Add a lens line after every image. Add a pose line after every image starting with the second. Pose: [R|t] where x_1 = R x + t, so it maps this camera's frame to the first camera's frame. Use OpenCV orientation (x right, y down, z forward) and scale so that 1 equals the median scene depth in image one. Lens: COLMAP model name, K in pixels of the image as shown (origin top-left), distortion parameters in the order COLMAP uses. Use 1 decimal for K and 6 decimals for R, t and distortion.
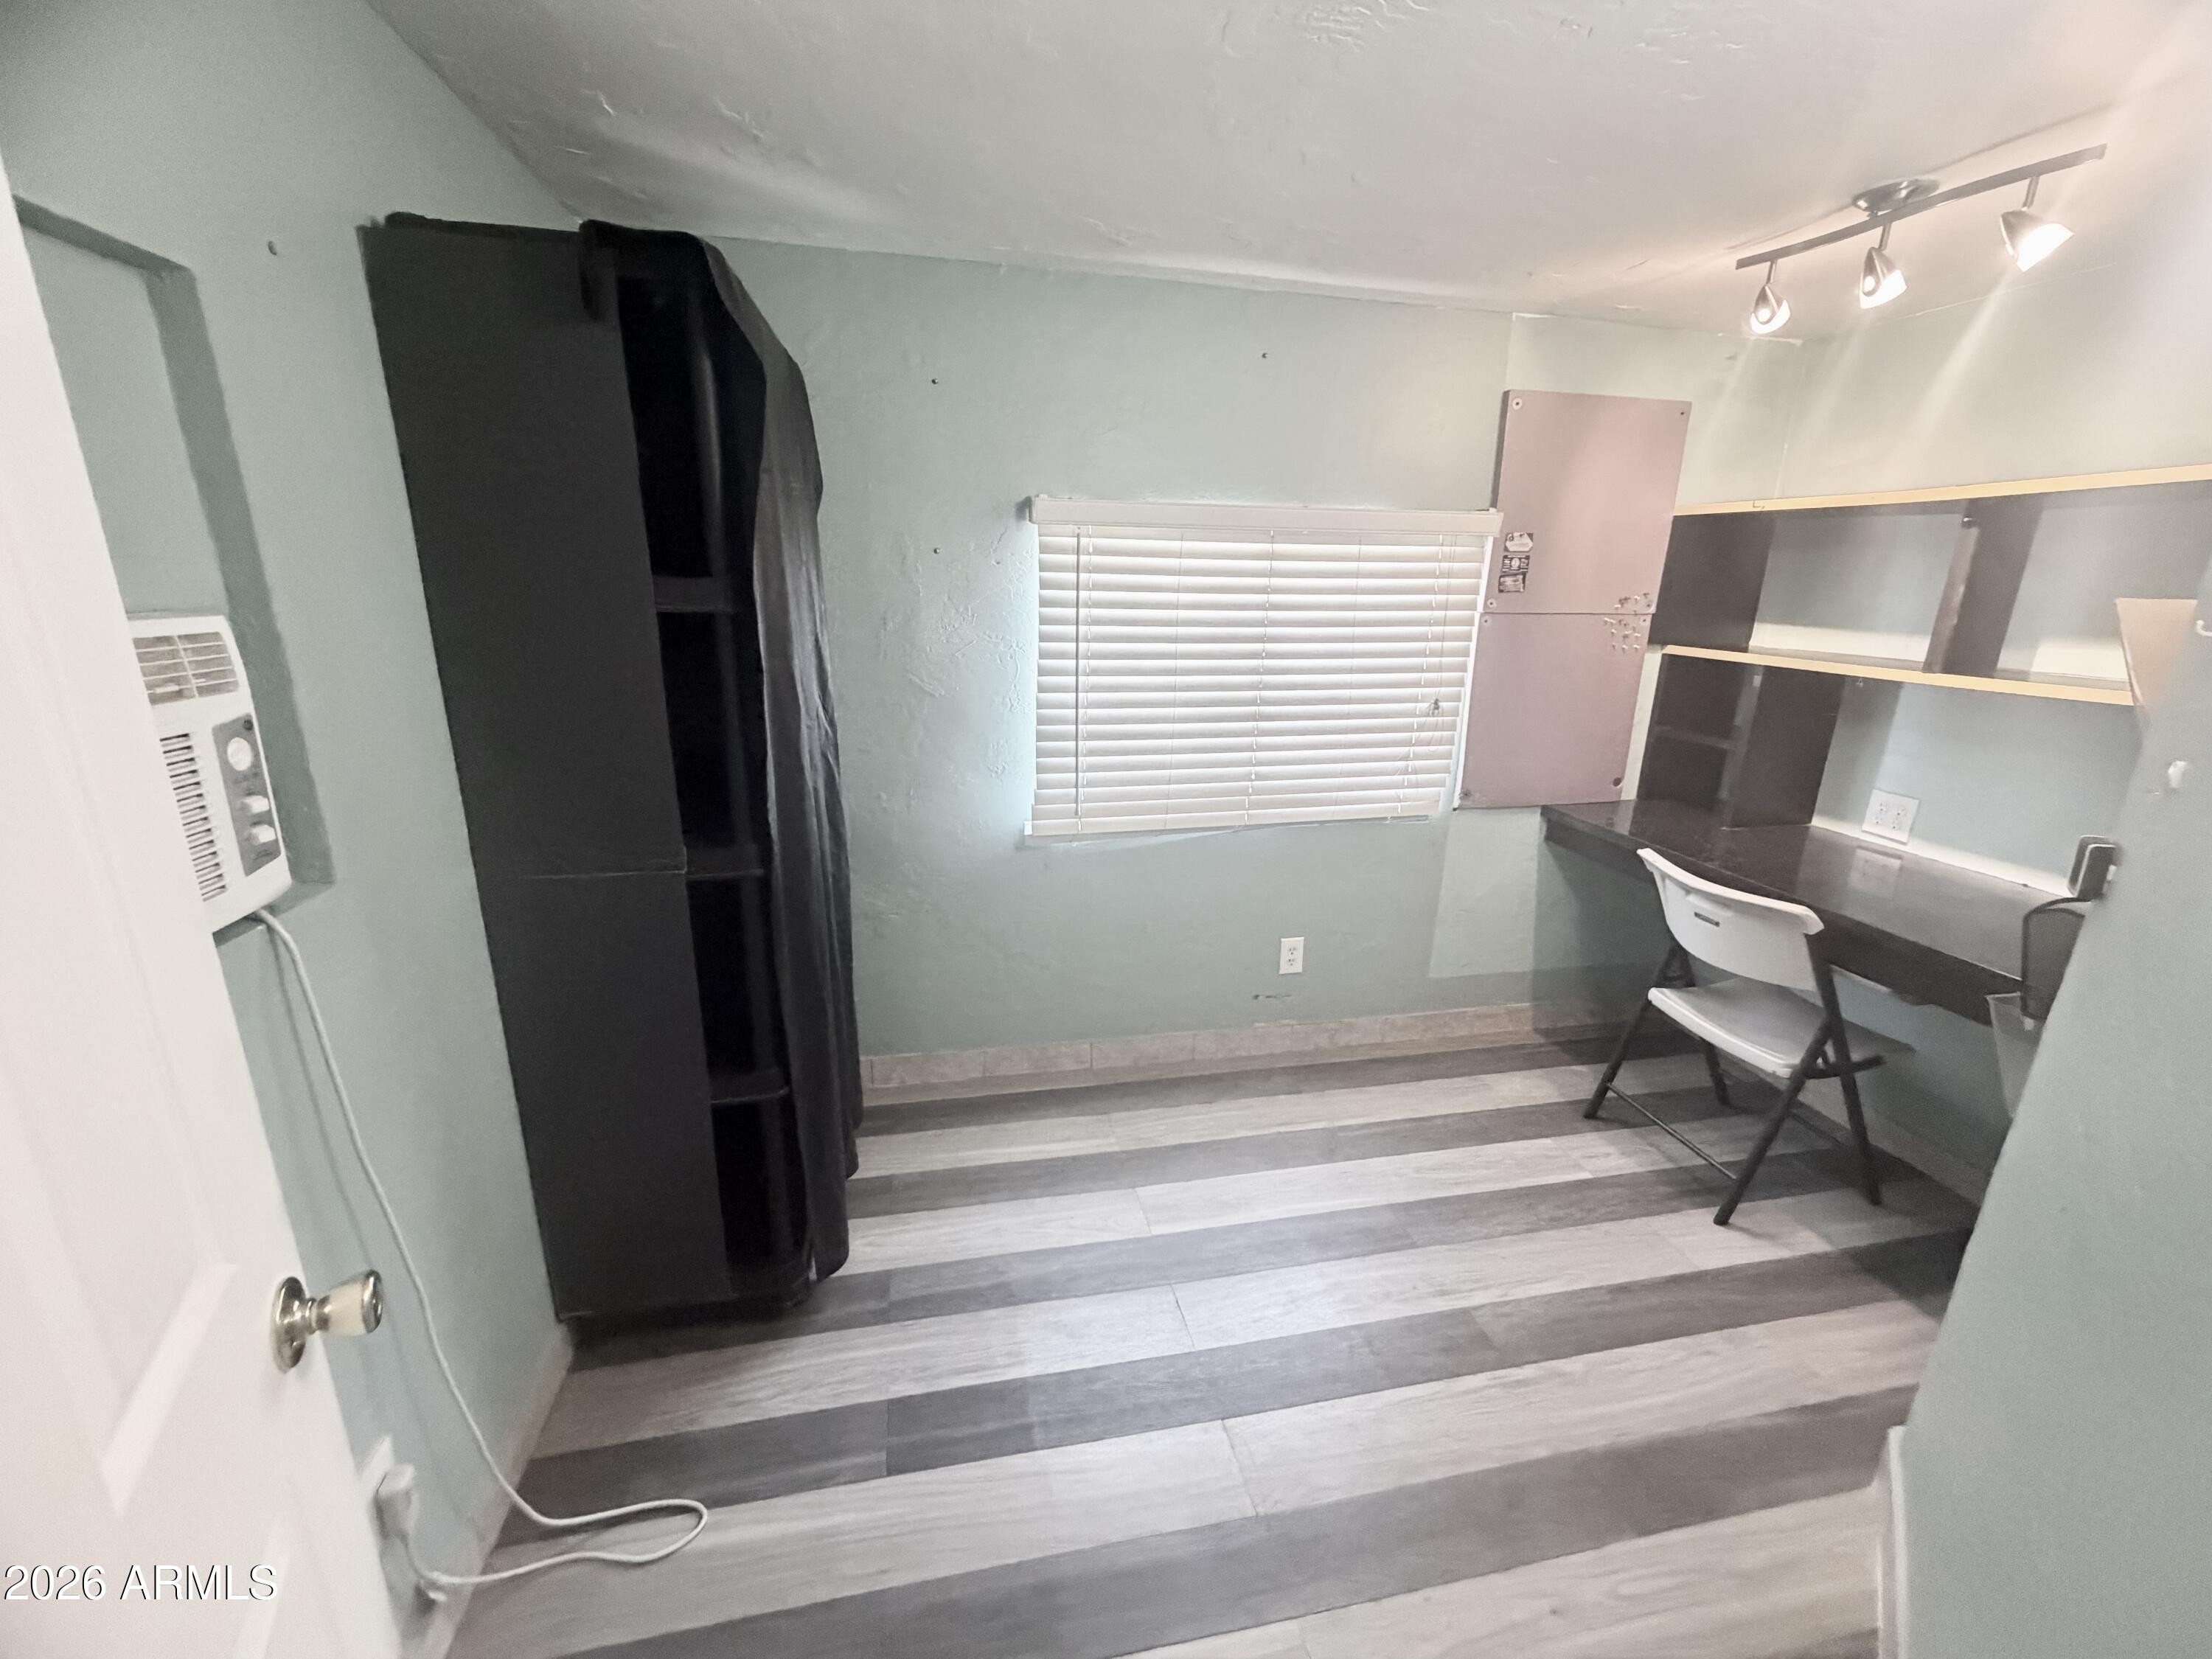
lens RADIAL K [[880.1, 0, 1075.5], [0, 880.1, 828.9], [0, 0, 1]] dist [-0.001362, -0.000129]
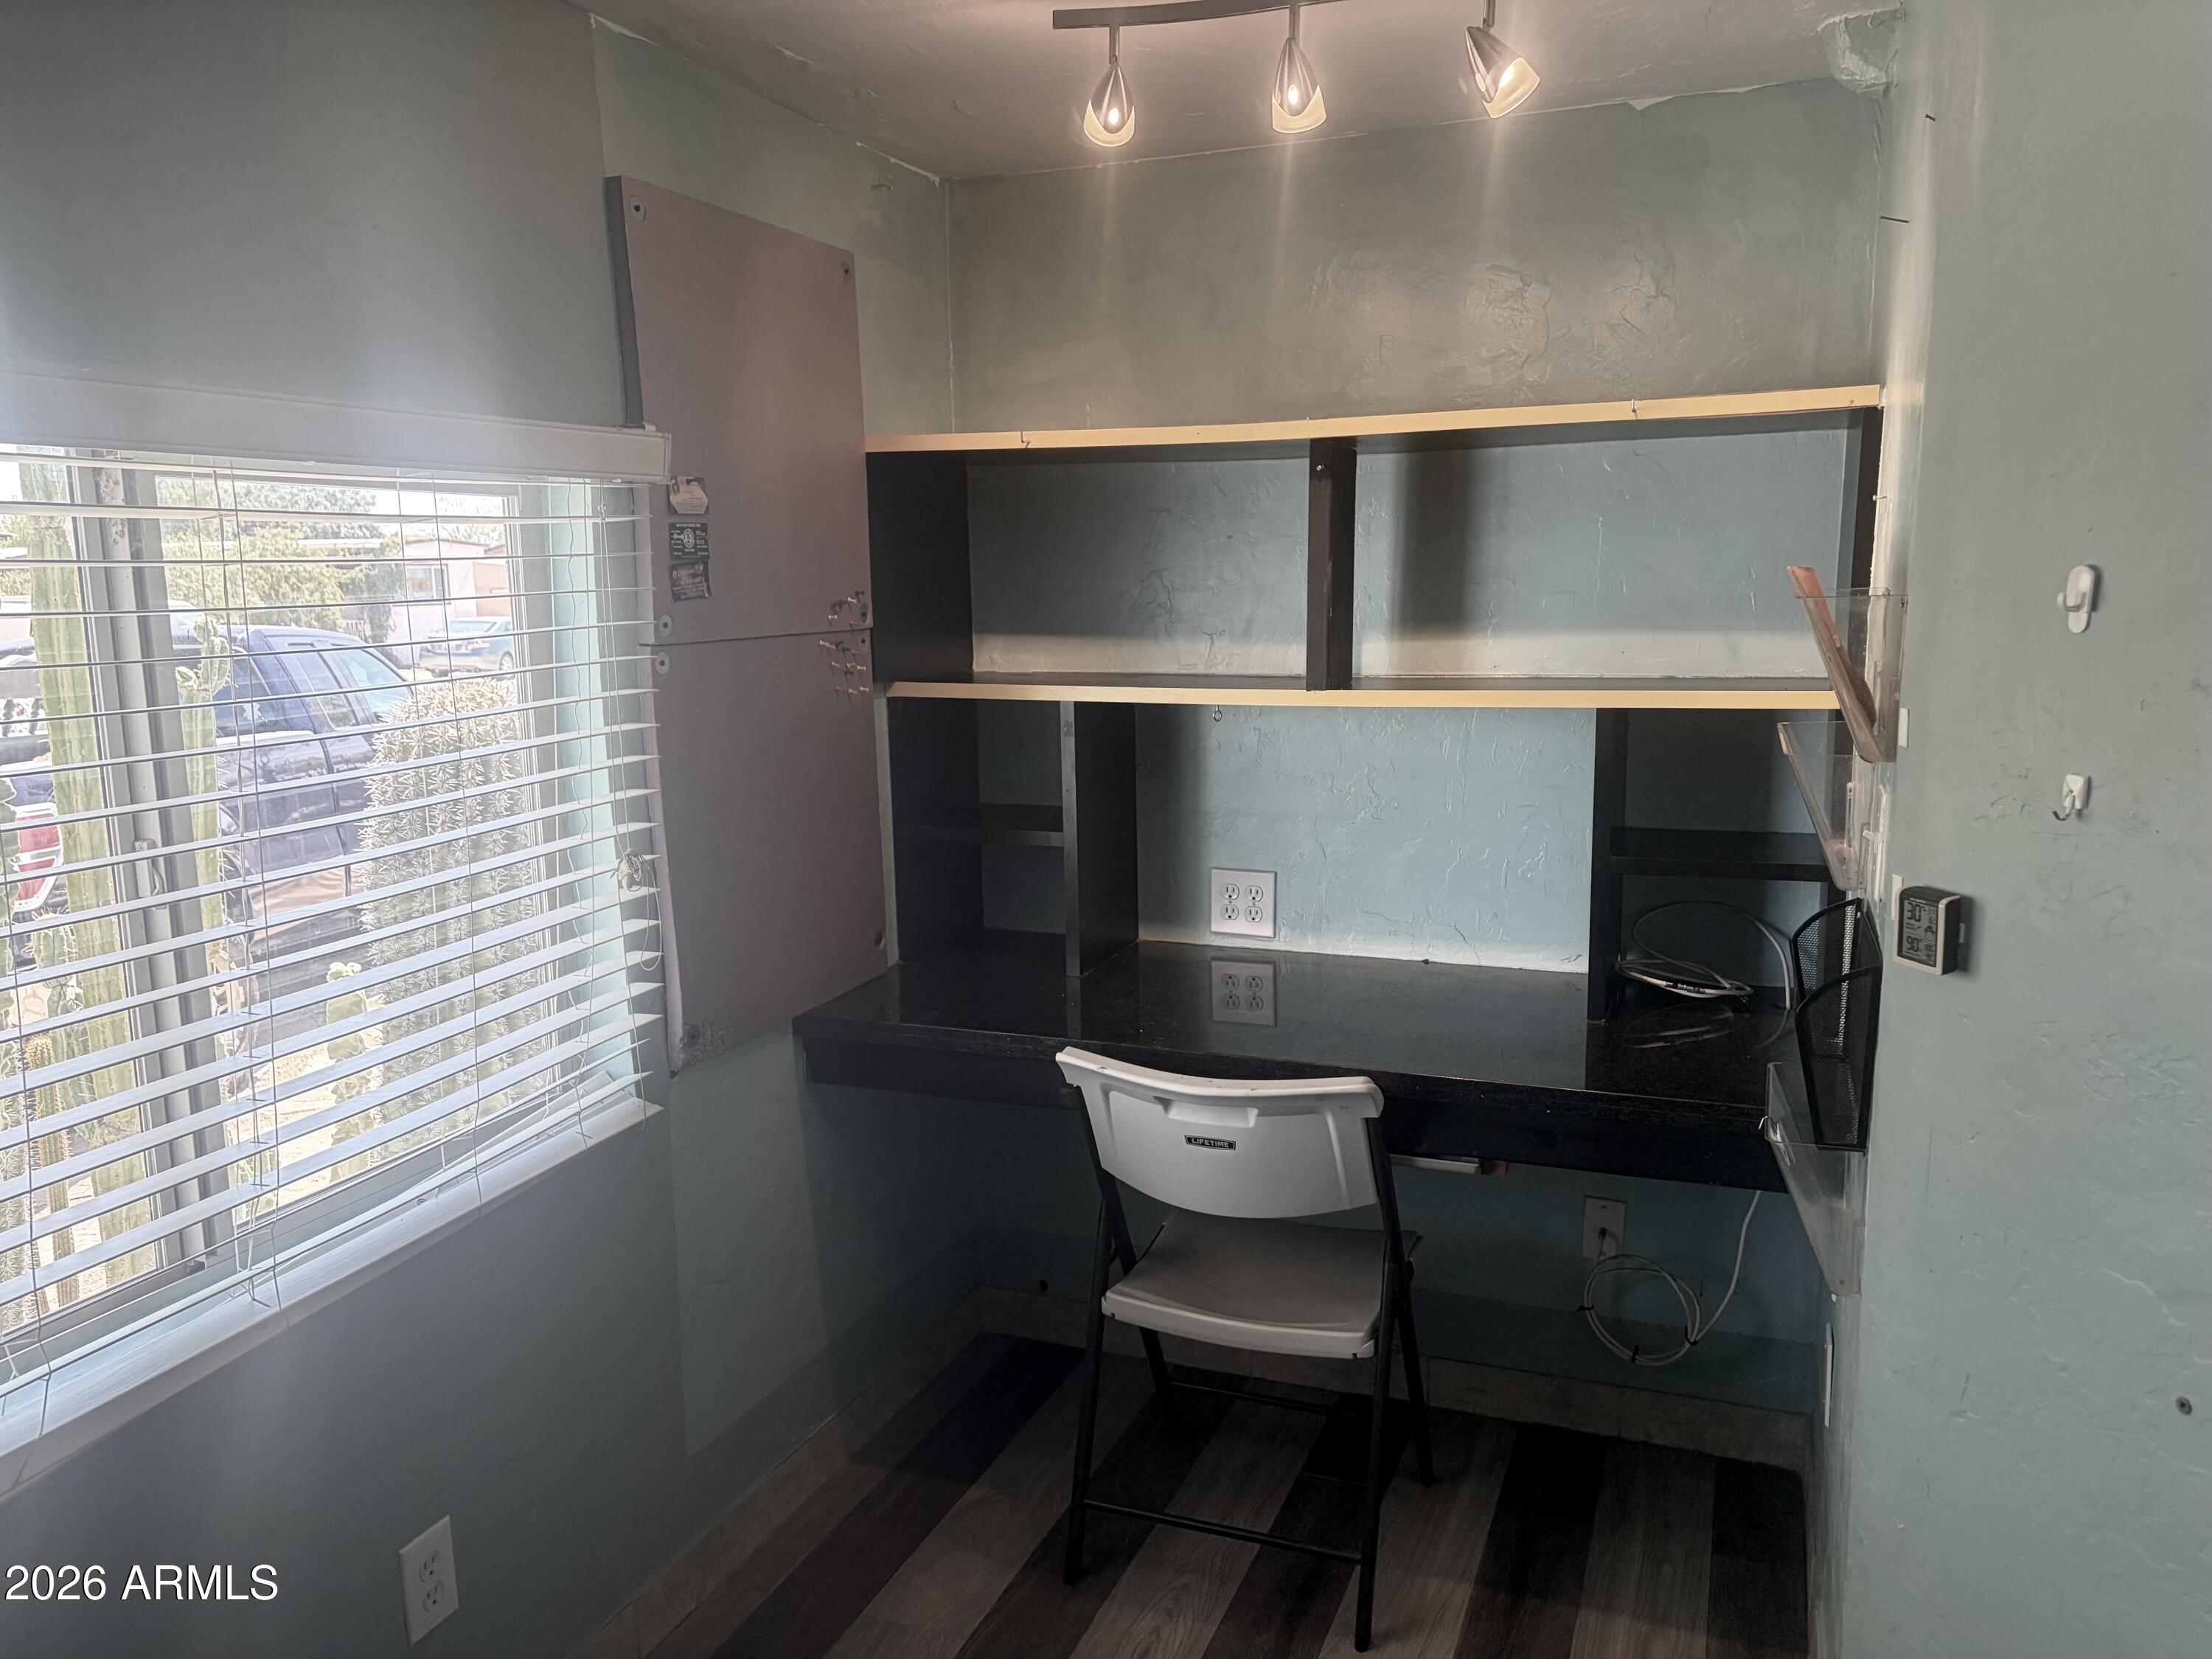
lens RADIAL K [[1669.7, 0, 1109.9], [0, 1669.7, 833.7], [0, 0, 1]] dist [0.018547, 0.000649]
pose [[0.531120, -0.155982, 0.832816, -0.155131], [0.259015, 0.965746, 0.015695, -0.105061], [-0.806736, 0.207375, 0.553328, 0.354643]]
